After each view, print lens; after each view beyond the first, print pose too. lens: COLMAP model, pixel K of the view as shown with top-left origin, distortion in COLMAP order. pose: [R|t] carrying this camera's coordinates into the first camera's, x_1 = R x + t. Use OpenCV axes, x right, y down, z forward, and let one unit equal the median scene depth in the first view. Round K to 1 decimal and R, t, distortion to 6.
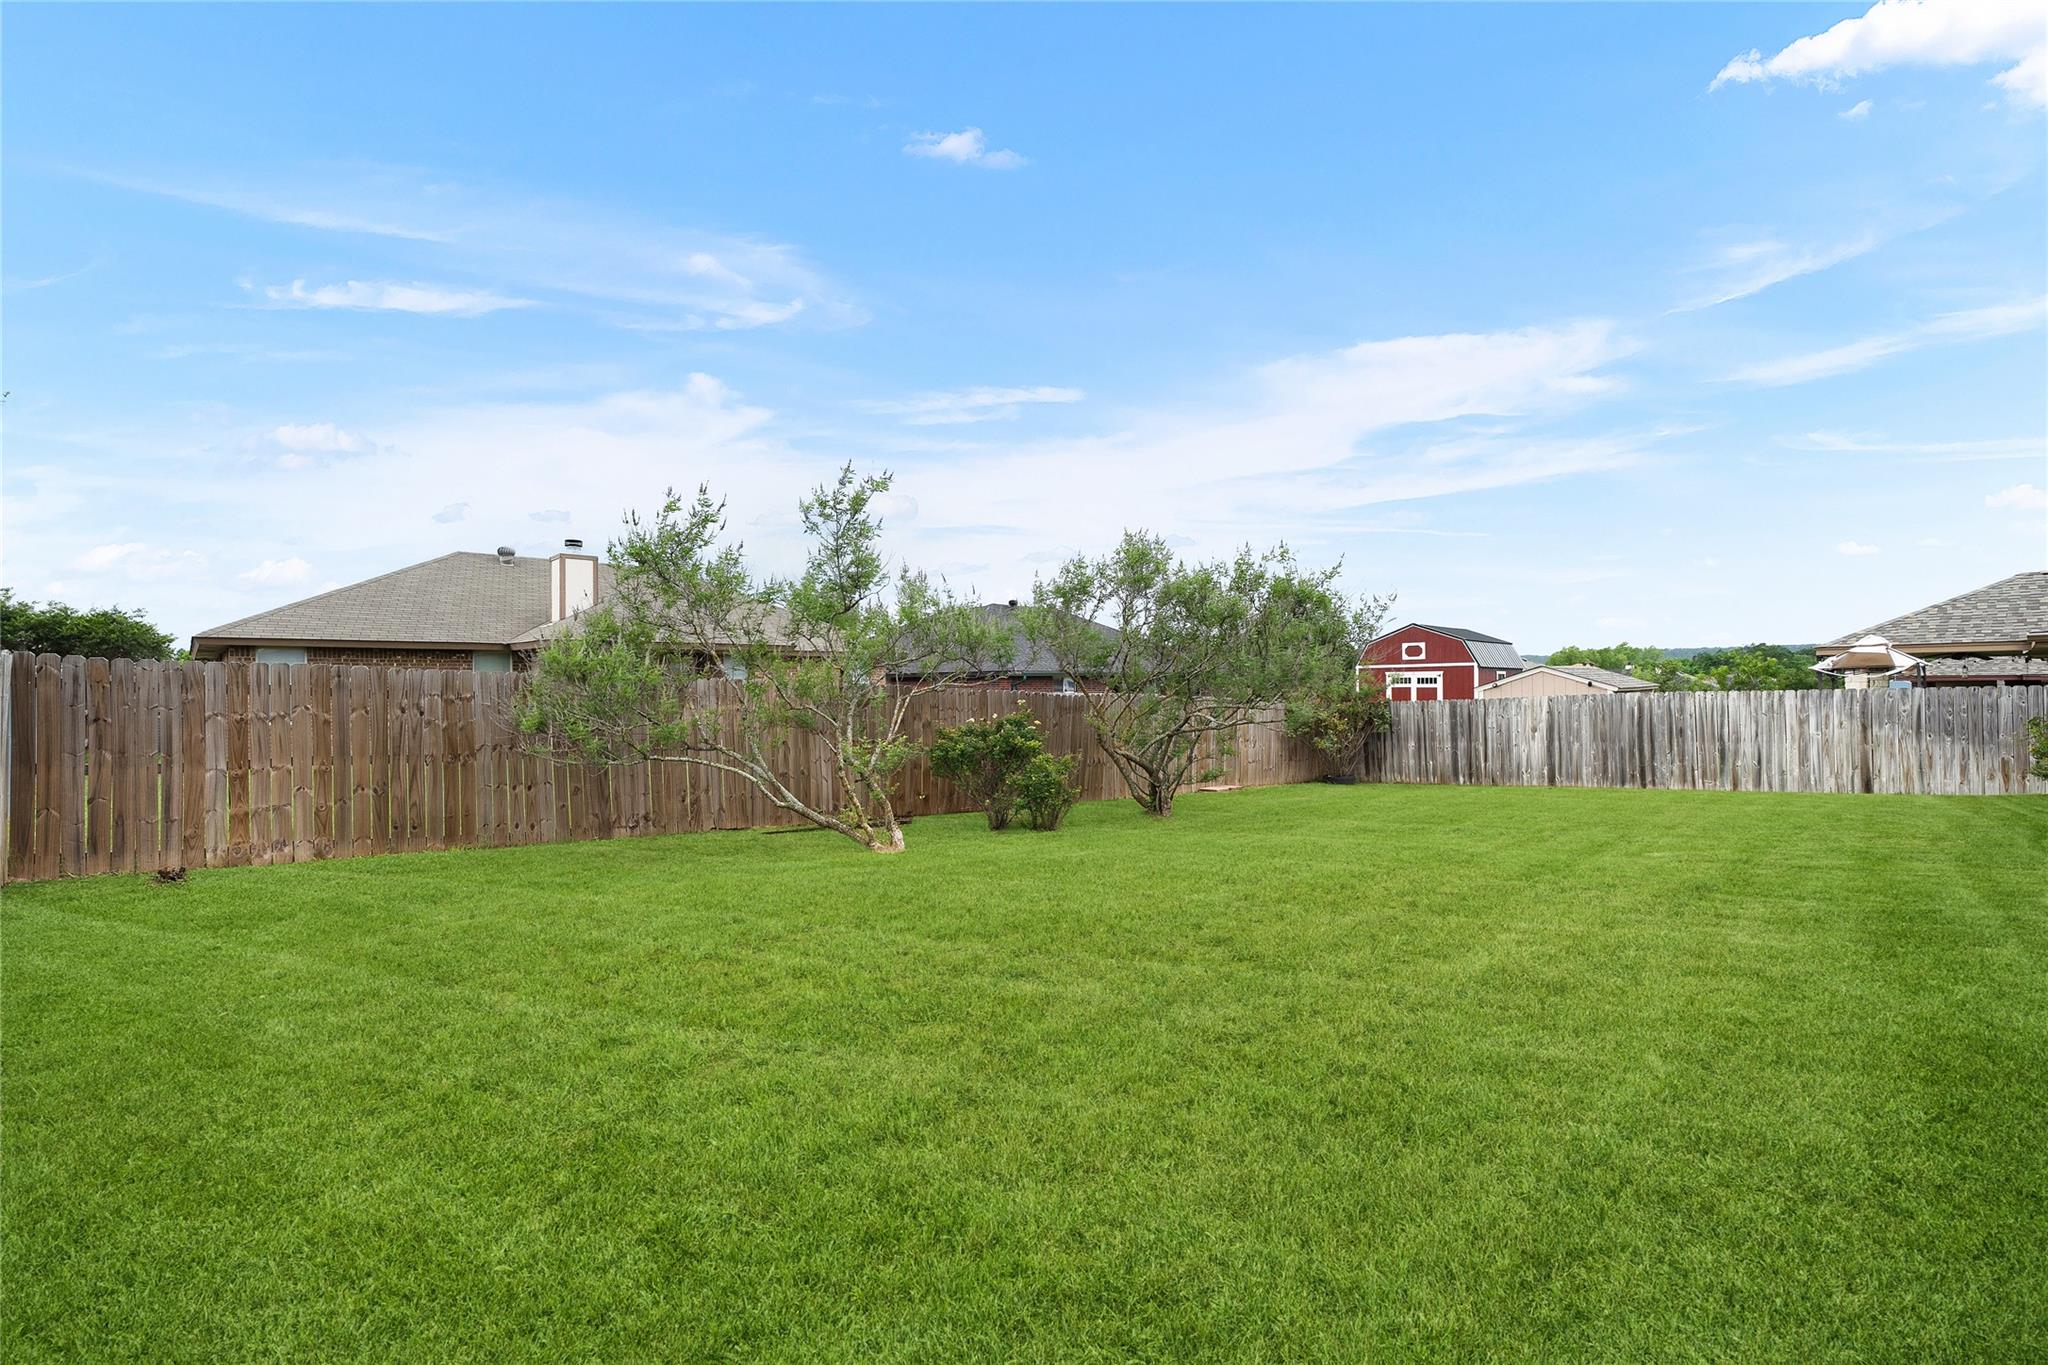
lens RADIAL K [[922.5, 0, 1023.9], [0, 922.5, 696.5], [0, 0, 1]] dist [-0.000239, 0.001210]
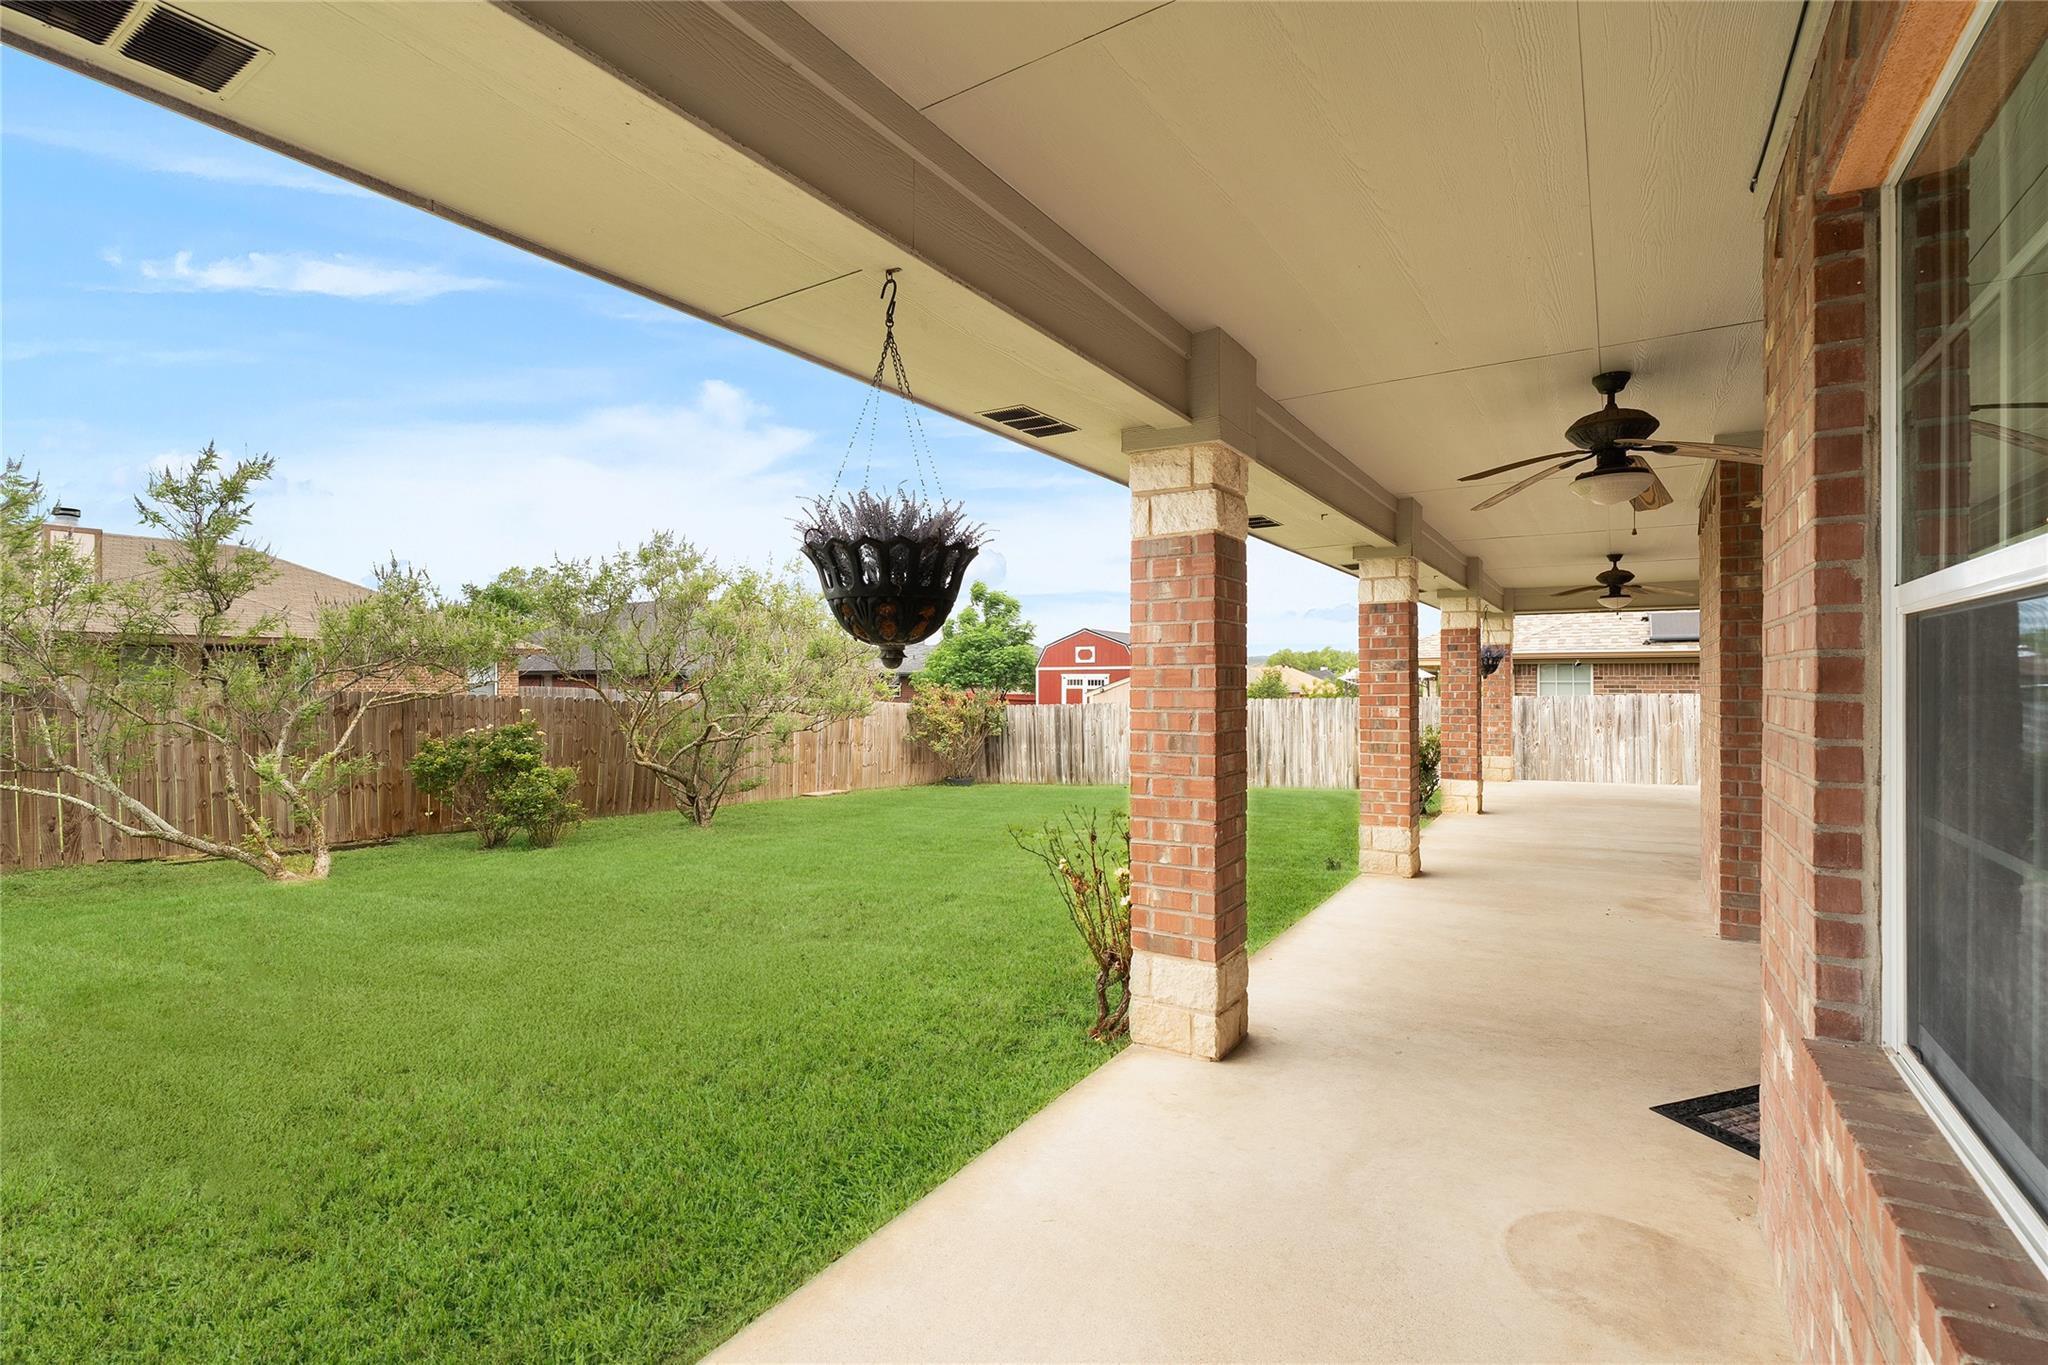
lens RADIAL K [[922.5, 0, 1023.9], [0, 922.5, 696.5], [0, 0, 1]] dist [-0.000239, 0.001210]
pose [[0.969584, 0.003973, 0.244725, 0.202890], [-0.005374, 0.999973, 0.005055, -0.012933], [-0.244698, -0.006216, 0.969579, -0.026965]]
